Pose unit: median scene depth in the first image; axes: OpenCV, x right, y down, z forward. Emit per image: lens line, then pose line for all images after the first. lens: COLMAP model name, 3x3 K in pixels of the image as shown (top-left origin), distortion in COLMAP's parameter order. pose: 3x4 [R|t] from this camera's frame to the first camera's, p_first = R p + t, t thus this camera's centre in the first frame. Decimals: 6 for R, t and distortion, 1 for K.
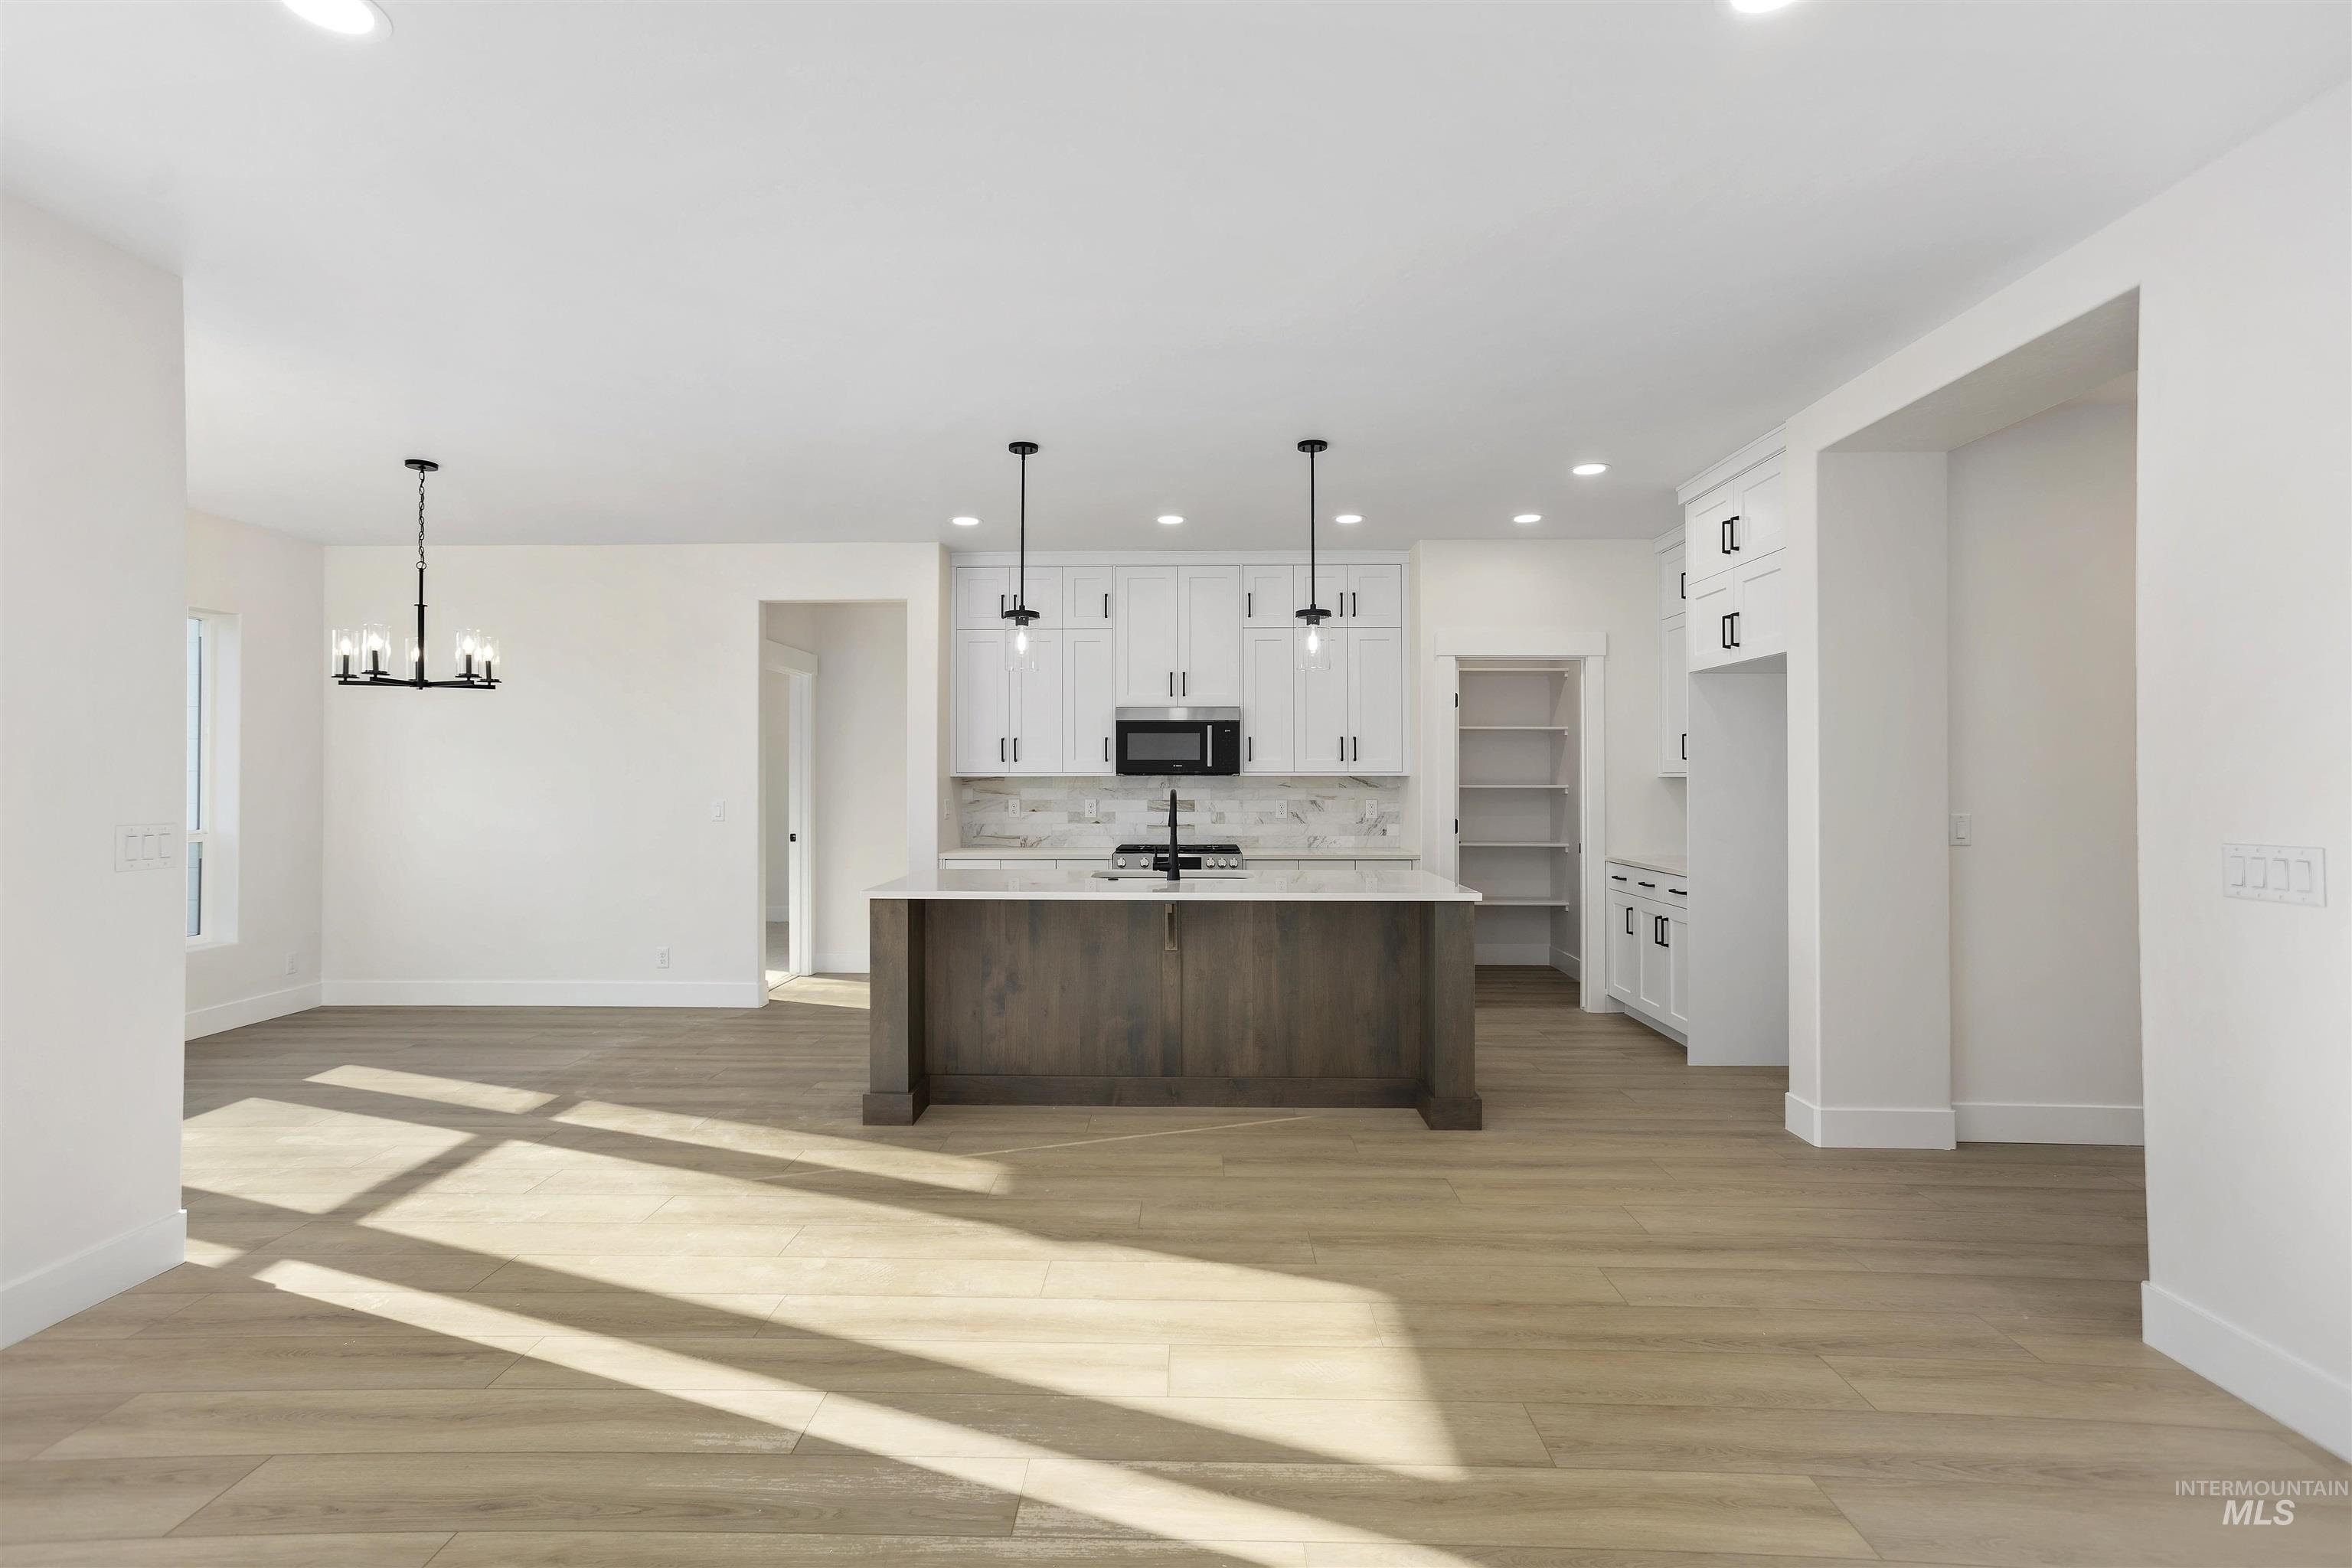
lens RADIAL K [[1135.3, 0, 1159.4], [0, 1135.3, 758.5], [0, 0, 1]] dist [-0.020647, 0.026500]
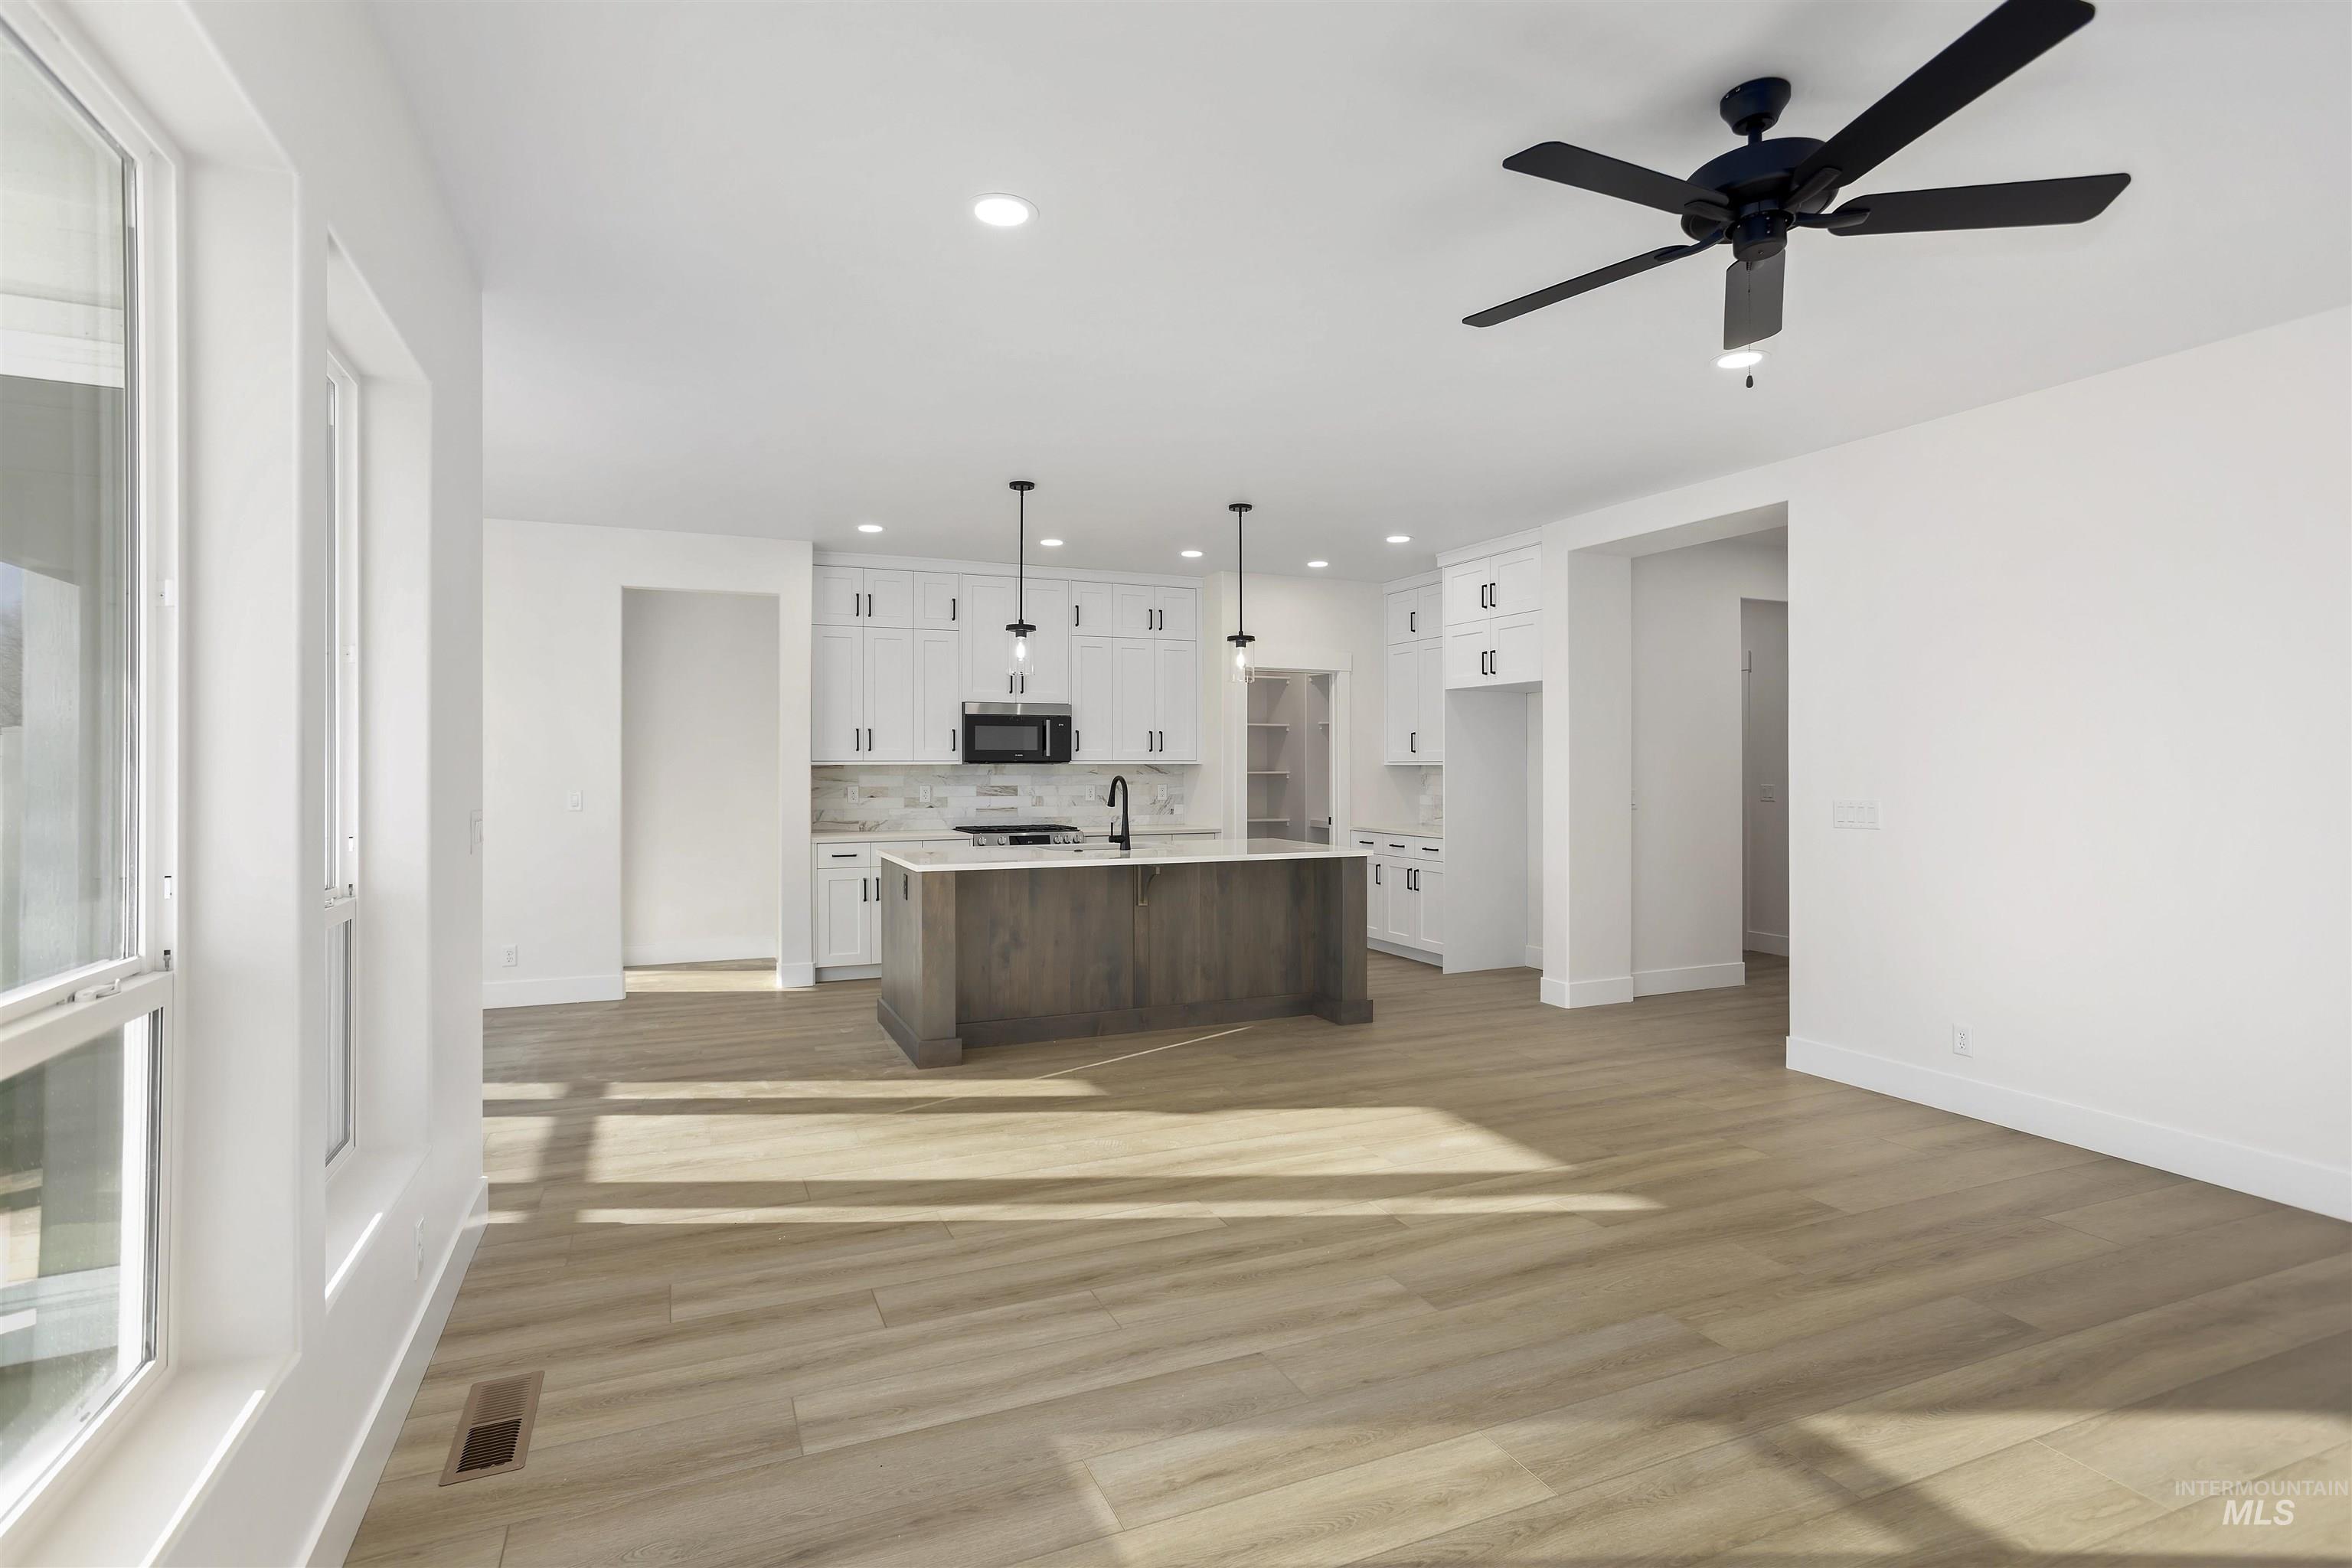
lens RADIAL K [[1164.6, 0, 1160.6], [0, 1164.6, 749.8], [0, 0, 1]] dist [-0.031296, 0.005244]
pose [[0.907104, 0.005346, 0.420872, -0.475112], [-0.007142, 0.999971, 0.002691, -0.004432], [-0.420846, -0.005447, 0.907116, -0.150004]]
